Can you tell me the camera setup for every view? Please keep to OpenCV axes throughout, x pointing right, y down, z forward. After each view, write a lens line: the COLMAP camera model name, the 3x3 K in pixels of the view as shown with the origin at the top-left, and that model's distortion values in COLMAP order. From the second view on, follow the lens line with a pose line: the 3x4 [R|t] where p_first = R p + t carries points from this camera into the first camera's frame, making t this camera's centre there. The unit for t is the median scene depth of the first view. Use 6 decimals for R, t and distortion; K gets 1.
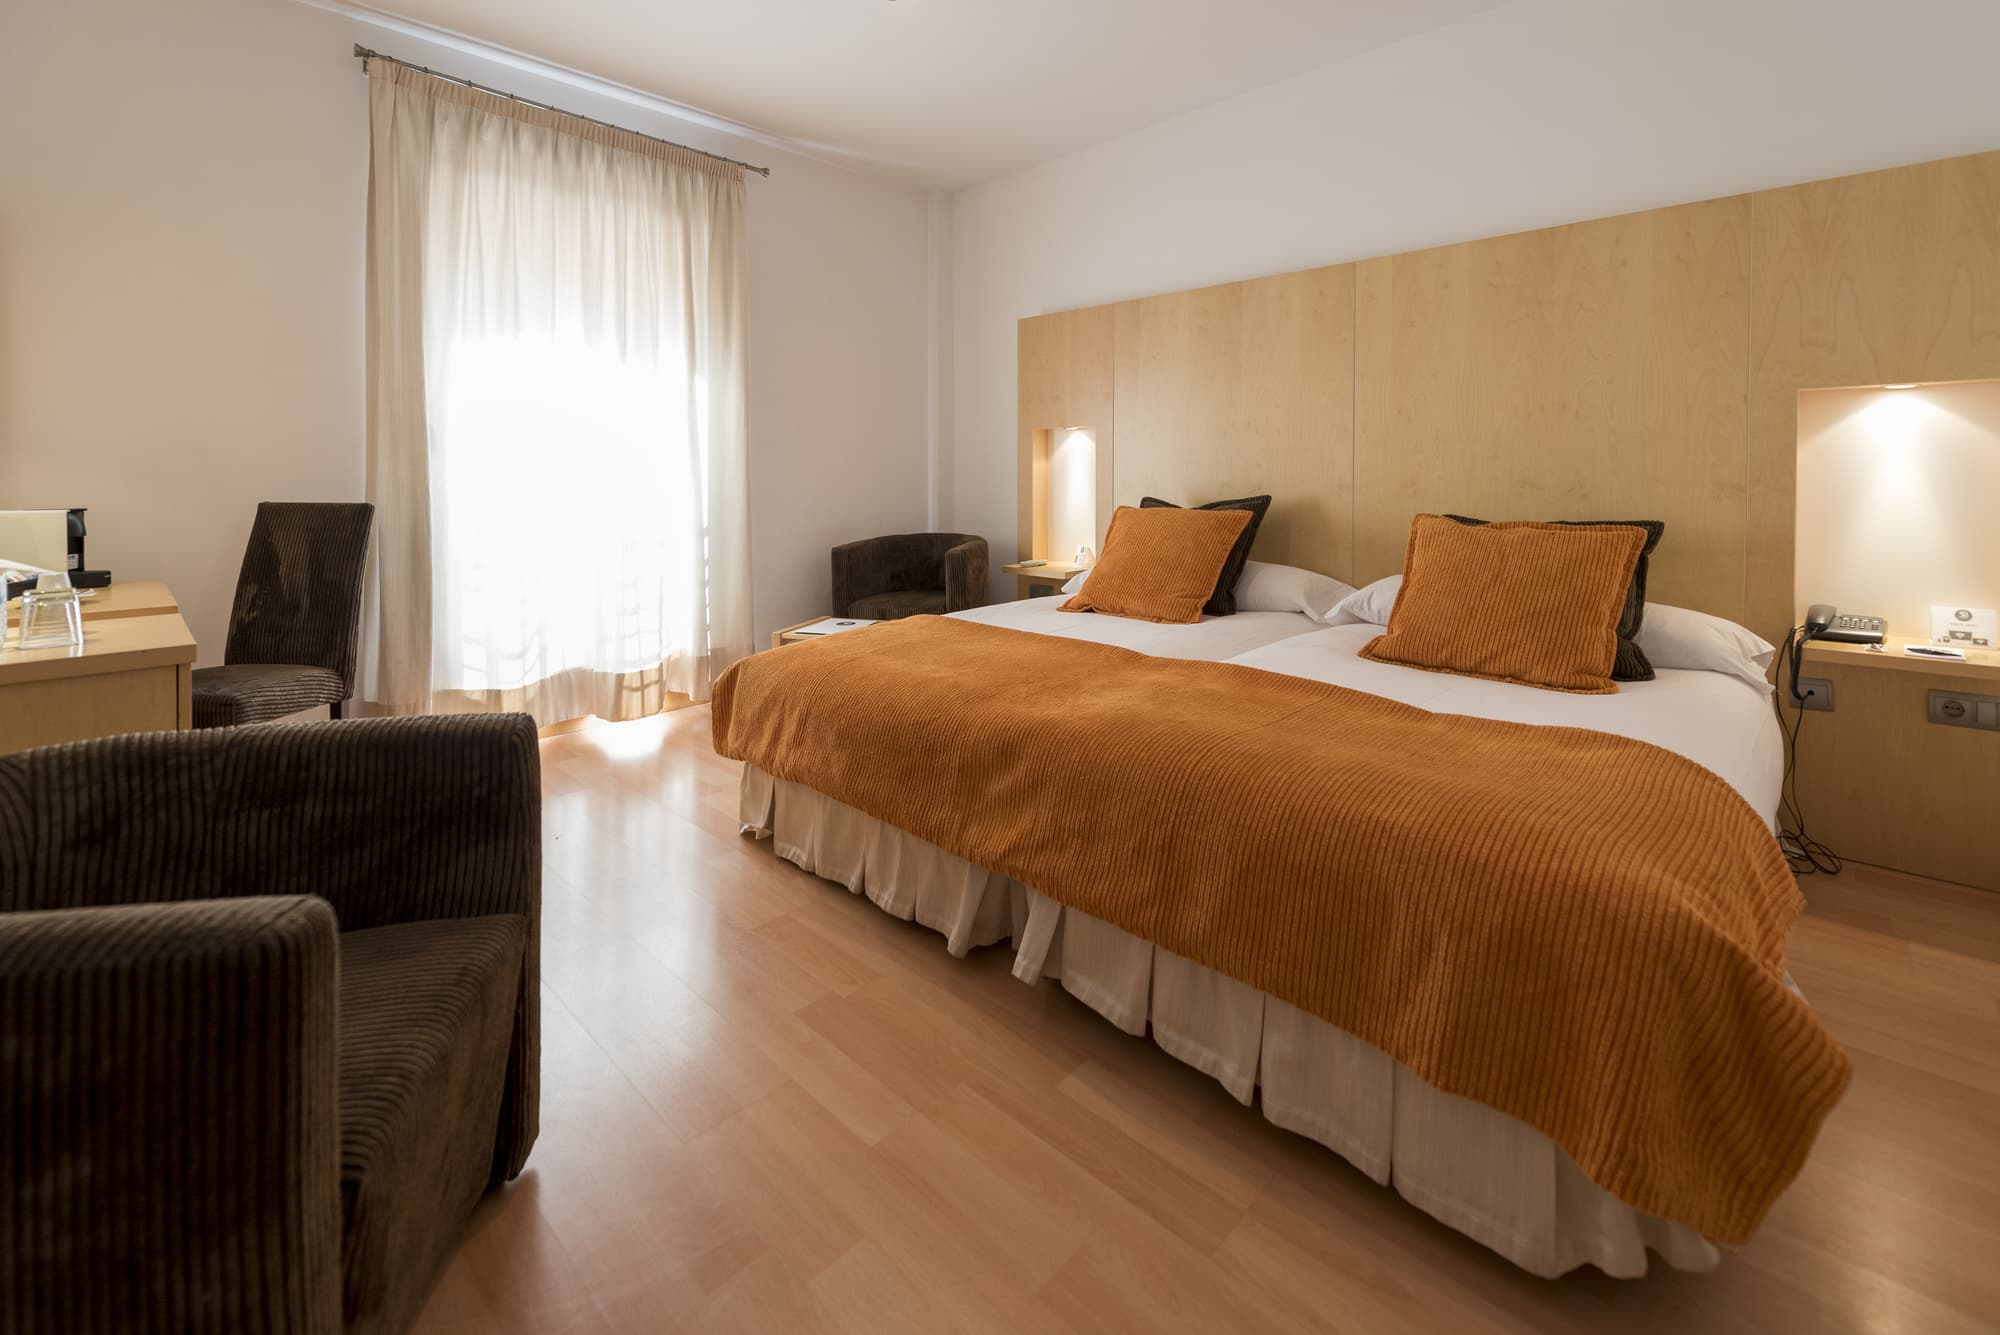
lens RADIAL K [[813.0, 0, 1000.0], [0, 813.0, 667.5], [0, 0, 1]] dist [0.008254, -0.003605]
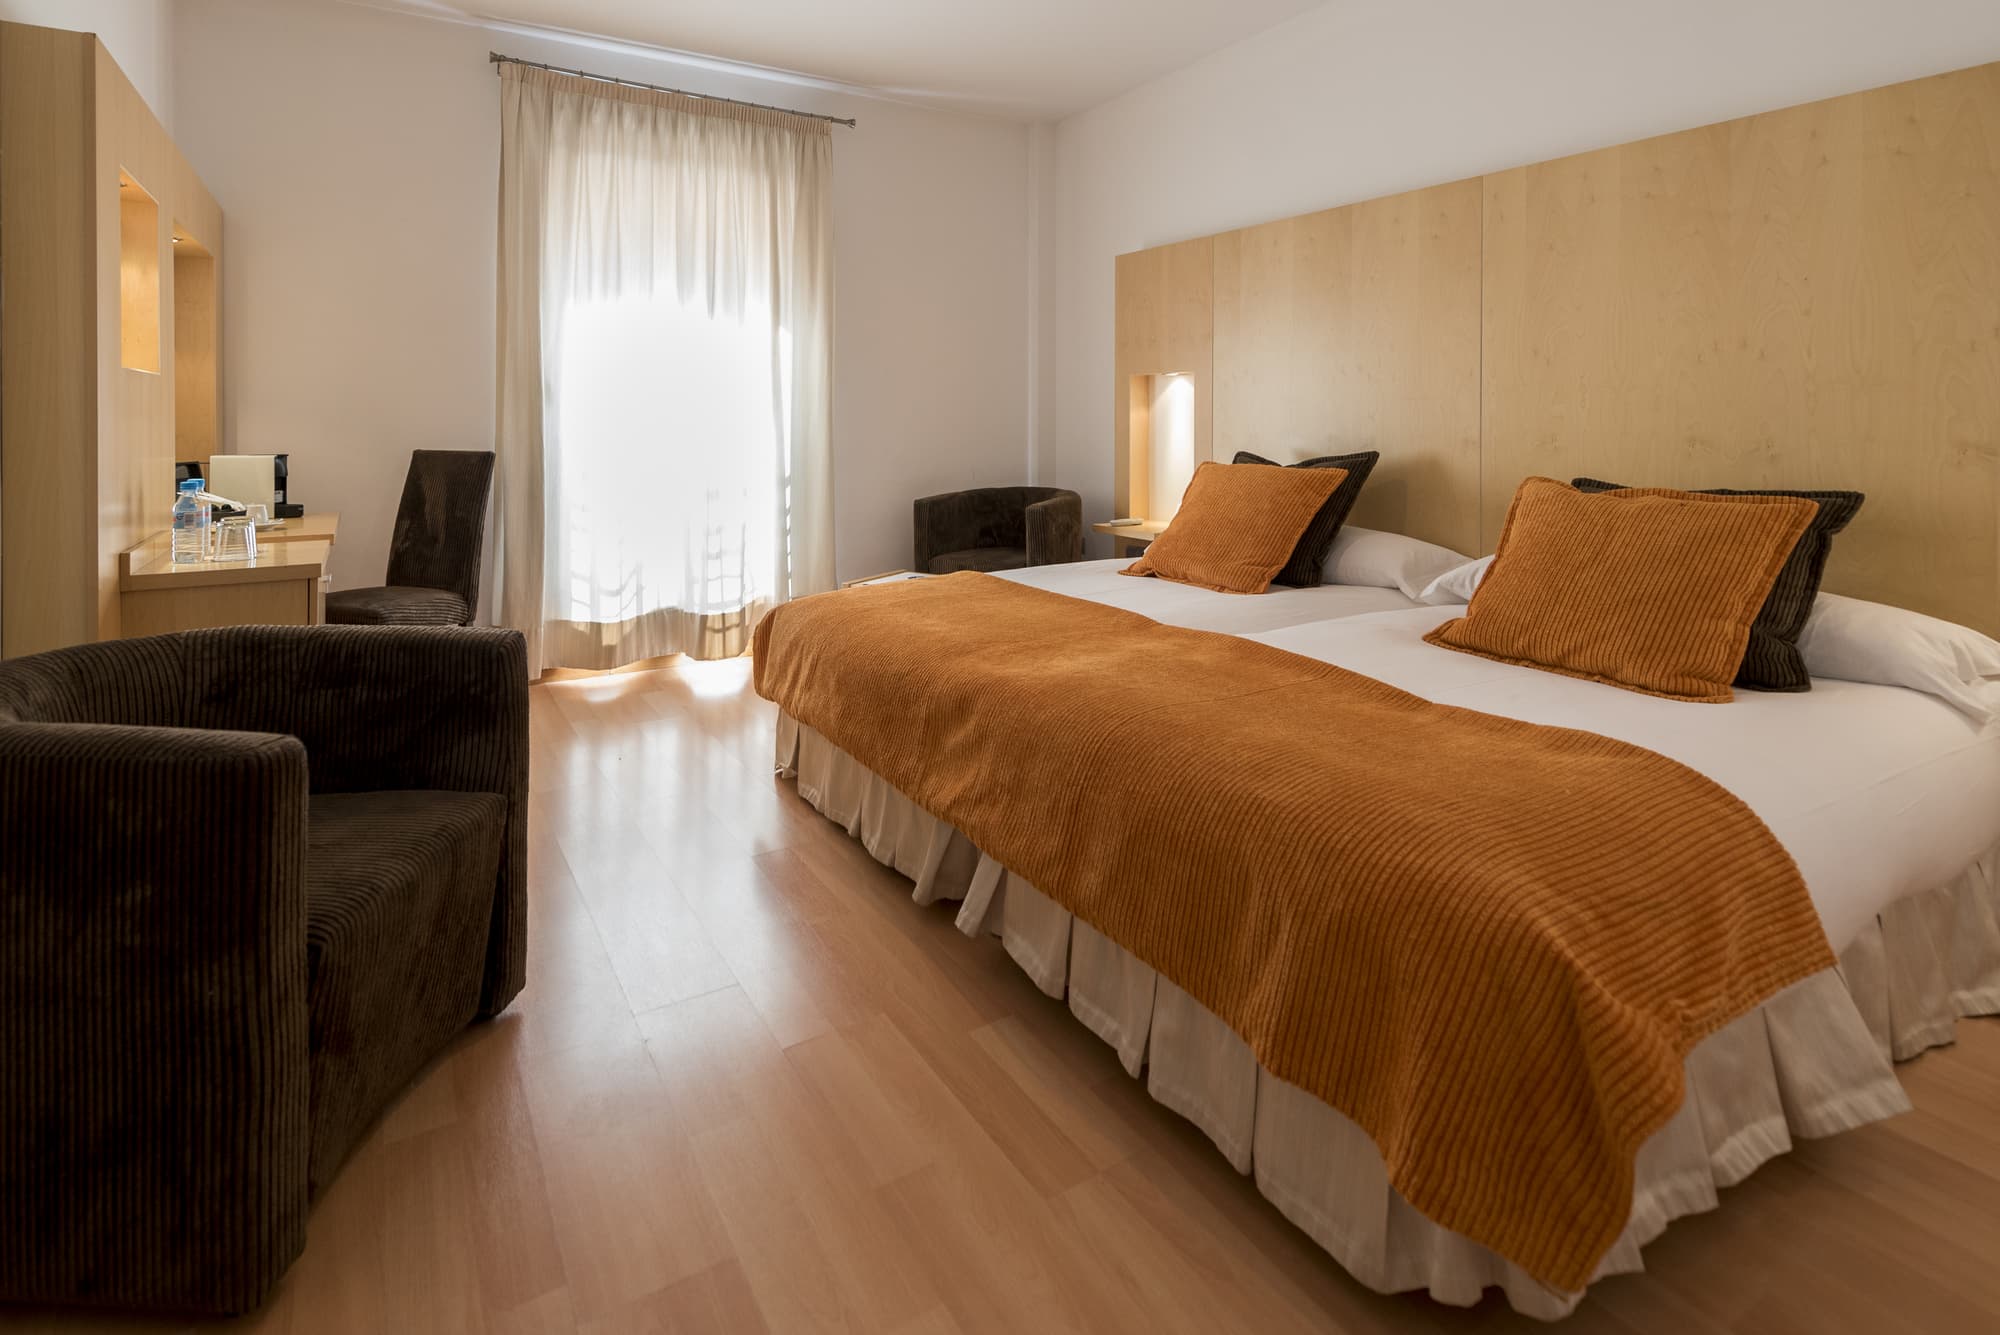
lens RADIAL K [[944.0, 0, 997.9], [0, 944.0, 659.5], [0, 0, 1]] dist [0.002704, 0.000377]
pose [[0.962340, 0.068875, -0.262978, 0.318055], [-0.063793, 0.997575, 0.027823, 0.009260], [0.264257, -0.009999, 0.964401, -0.108844]]
